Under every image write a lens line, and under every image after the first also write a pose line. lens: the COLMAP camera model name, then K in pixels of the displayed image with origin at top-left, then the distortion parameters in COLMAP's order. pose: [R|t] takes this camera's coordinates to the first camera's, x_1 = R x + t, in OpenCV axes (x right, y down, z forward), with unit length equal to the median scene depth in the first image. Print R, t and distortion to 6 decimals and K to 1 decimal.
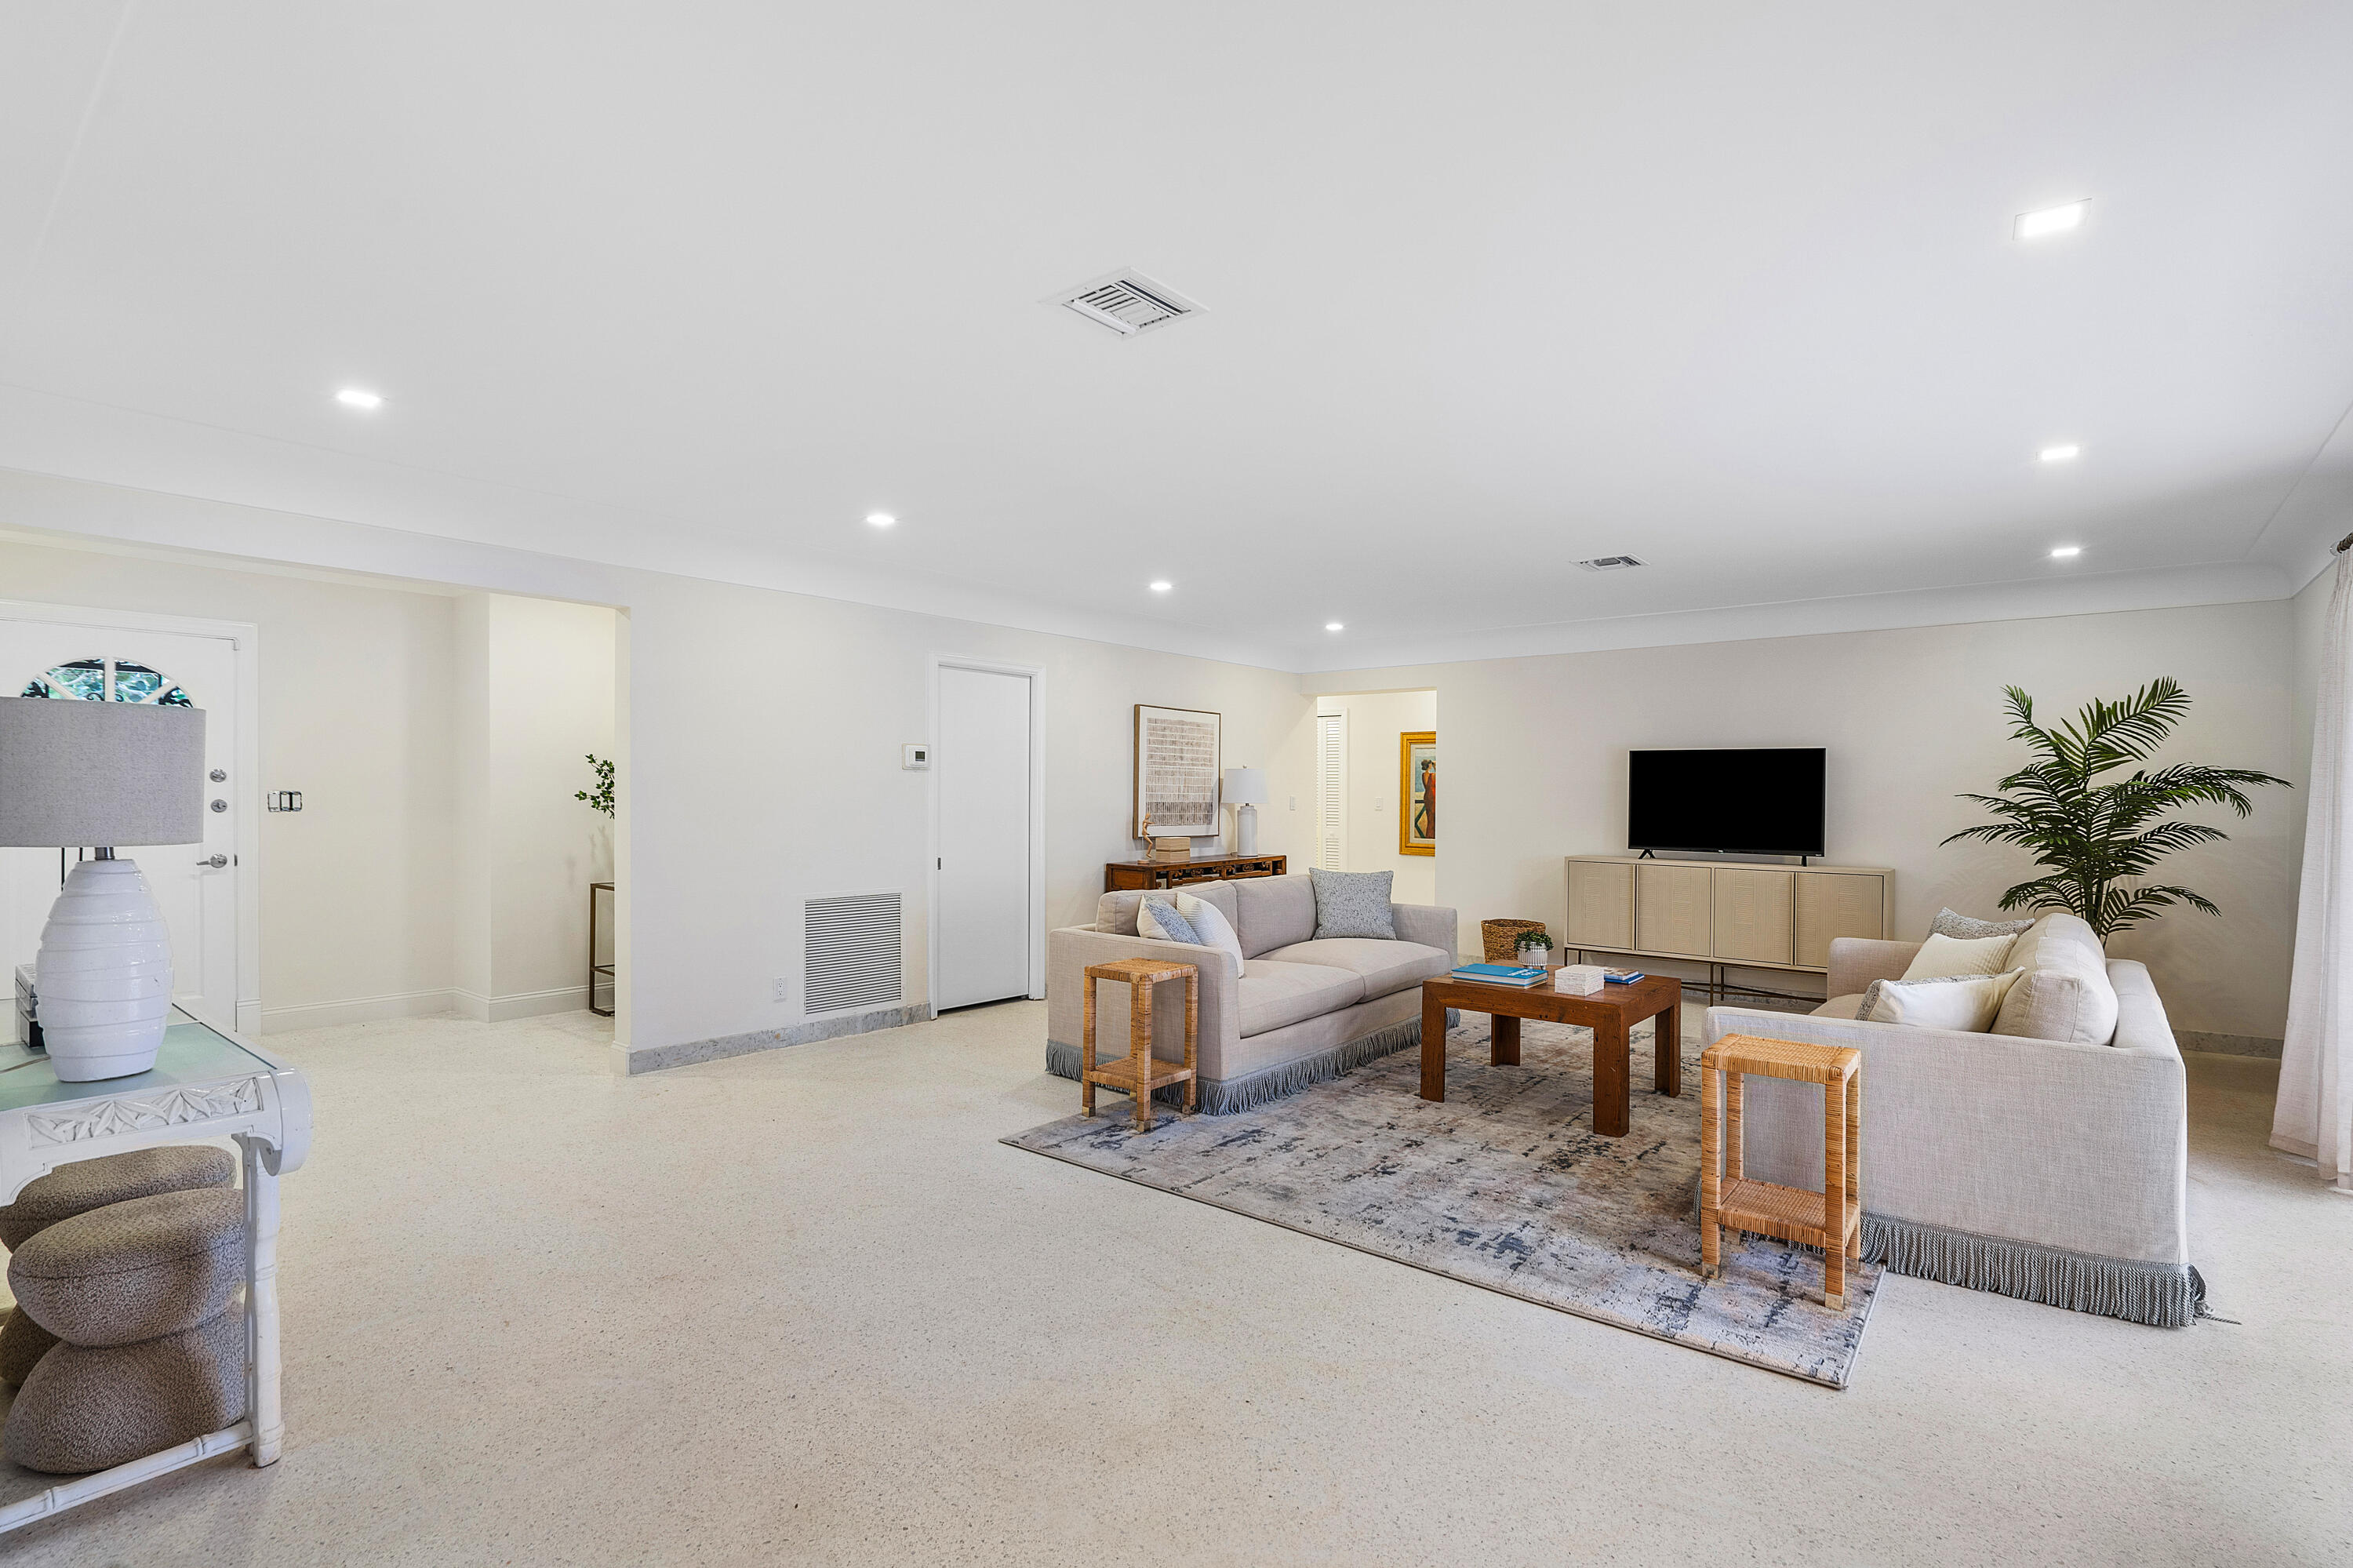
lens RADIAL K [[1098.7, 0, 1165.0], [0, 1098.7, 791.9], [0, 0, 1]] dist [-0.003175, -0.000090]
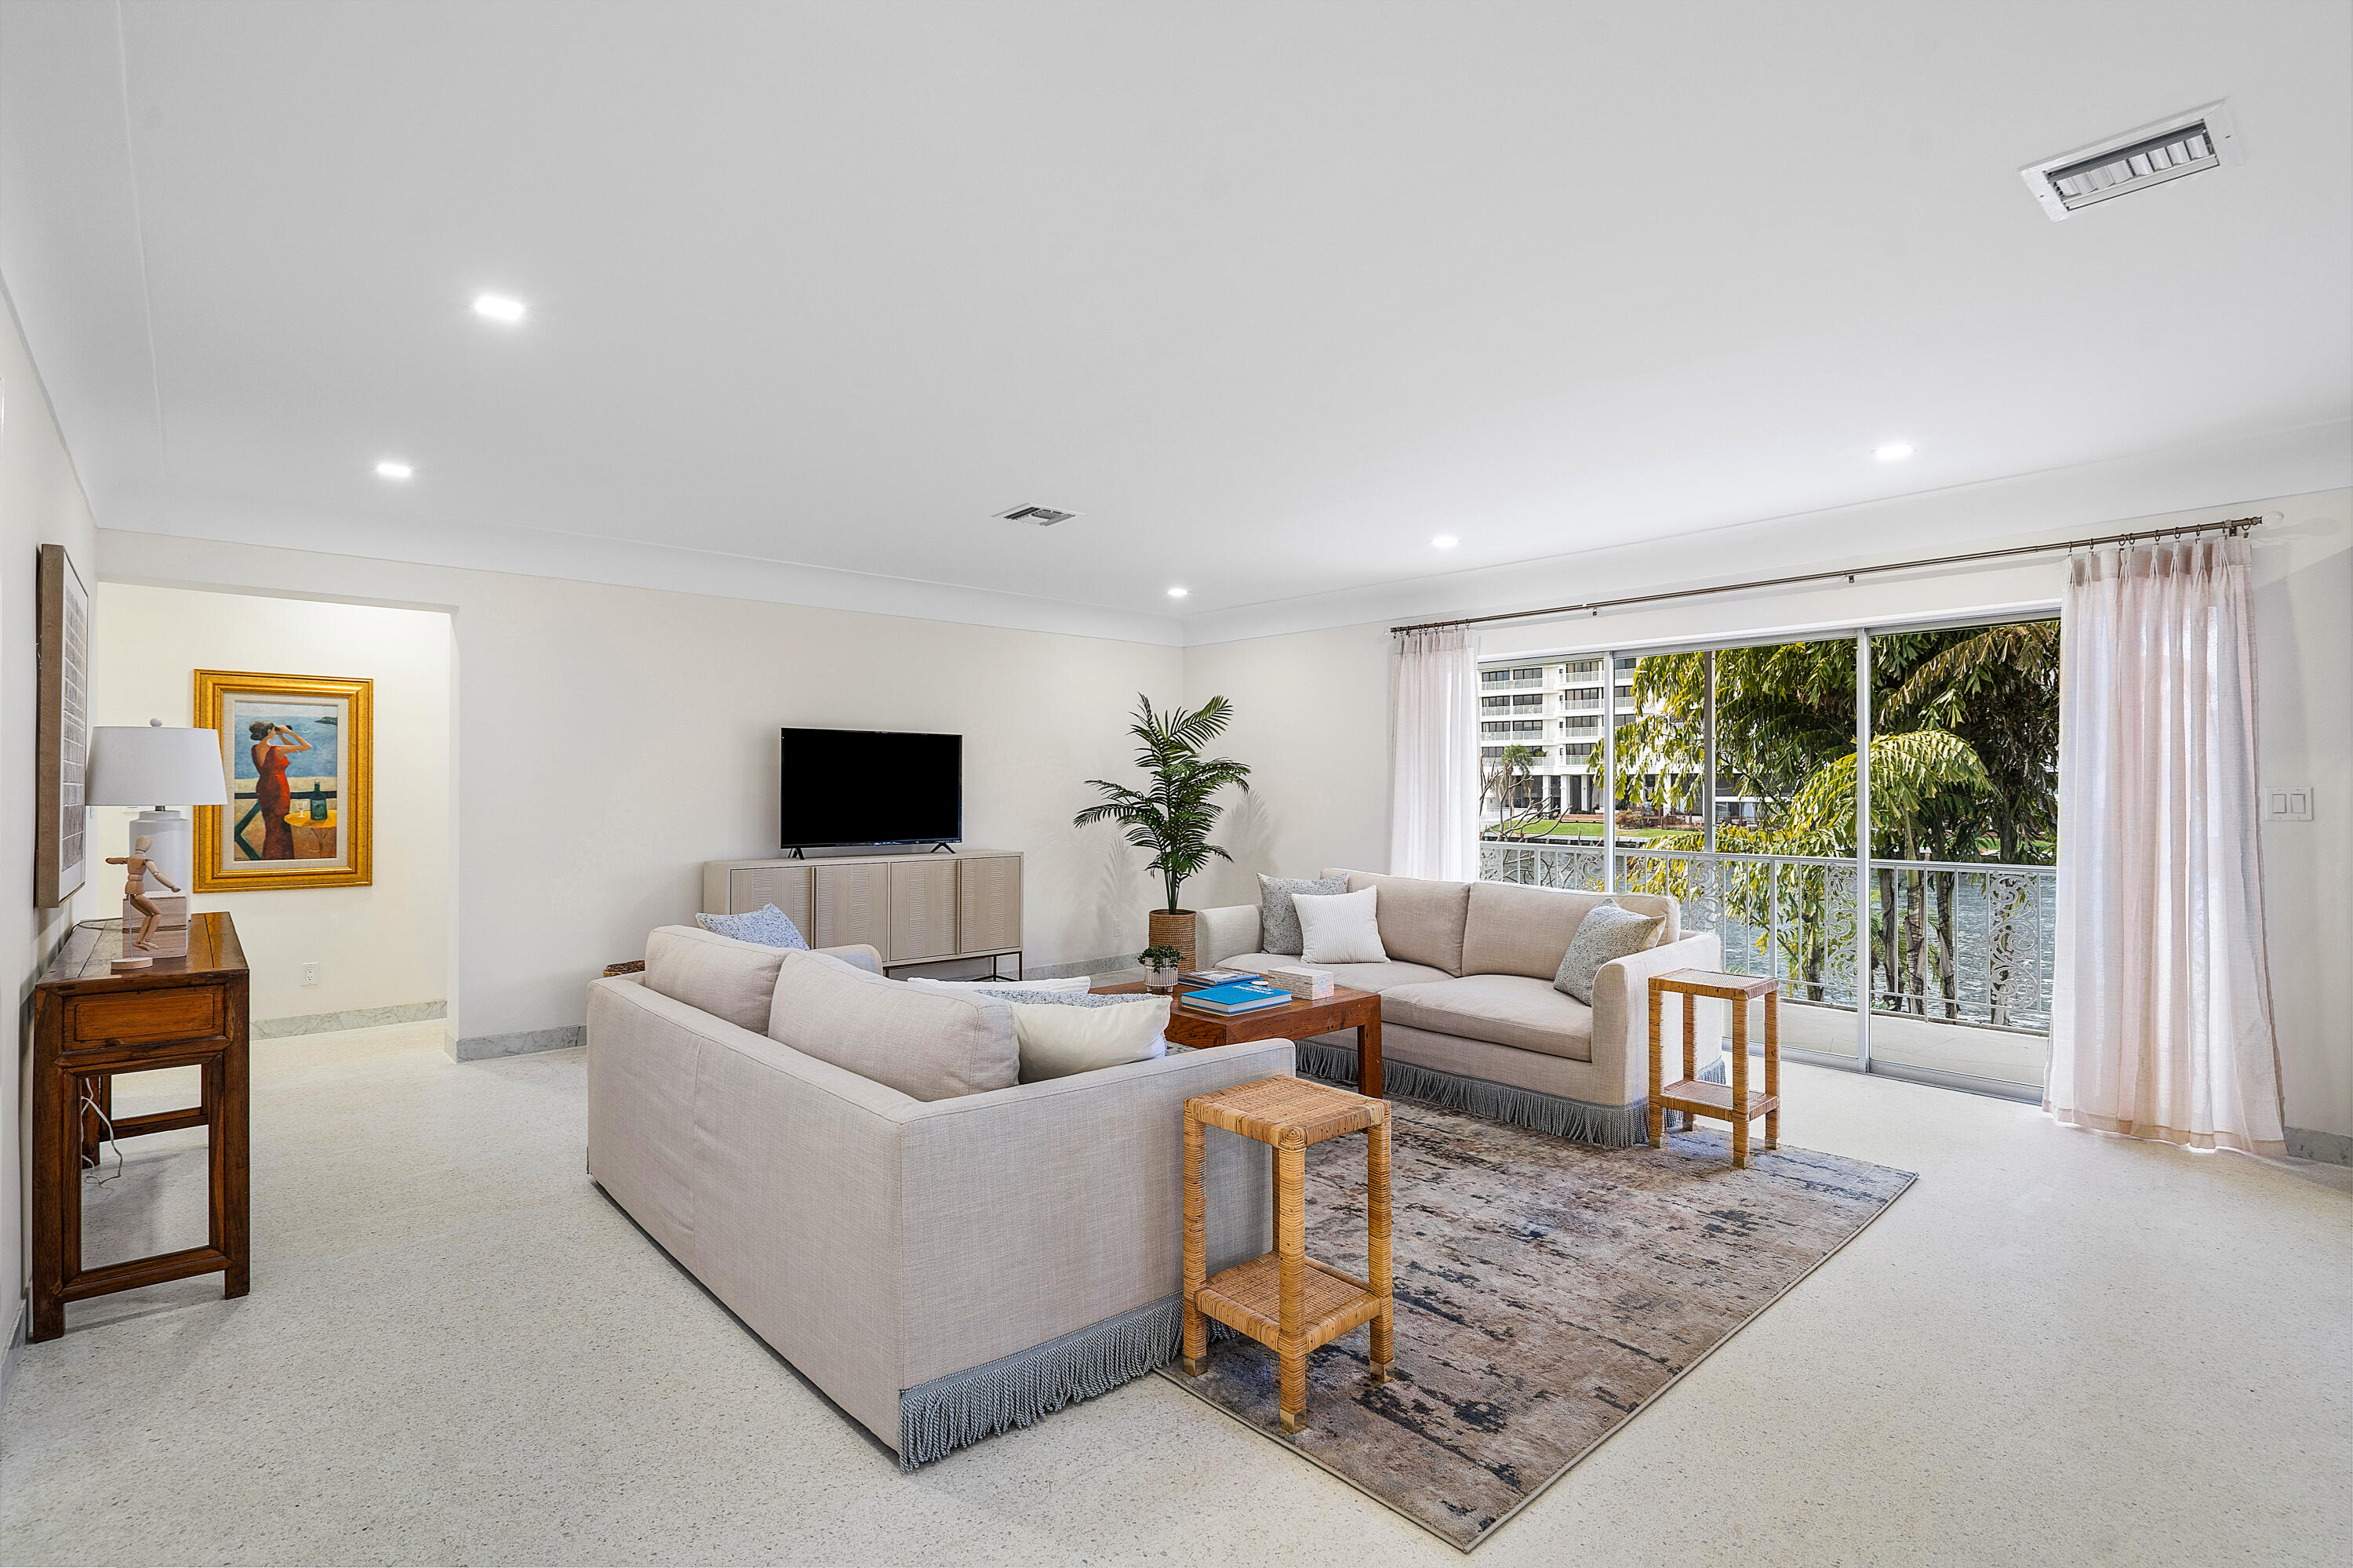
lens RADIAL K [[1125.3, 0, 1171.5], [0, 1125.3, 781.5], [0, 0, 1]] dist [-0.000448, 0.000148]
pose [[0.150682, -0.002469, 0.988579, -0.634290], [0.000566, 0.999997, 0.002411, 0.000876], [-0.988582, 0.000196, 0.150683, 1.068180]]
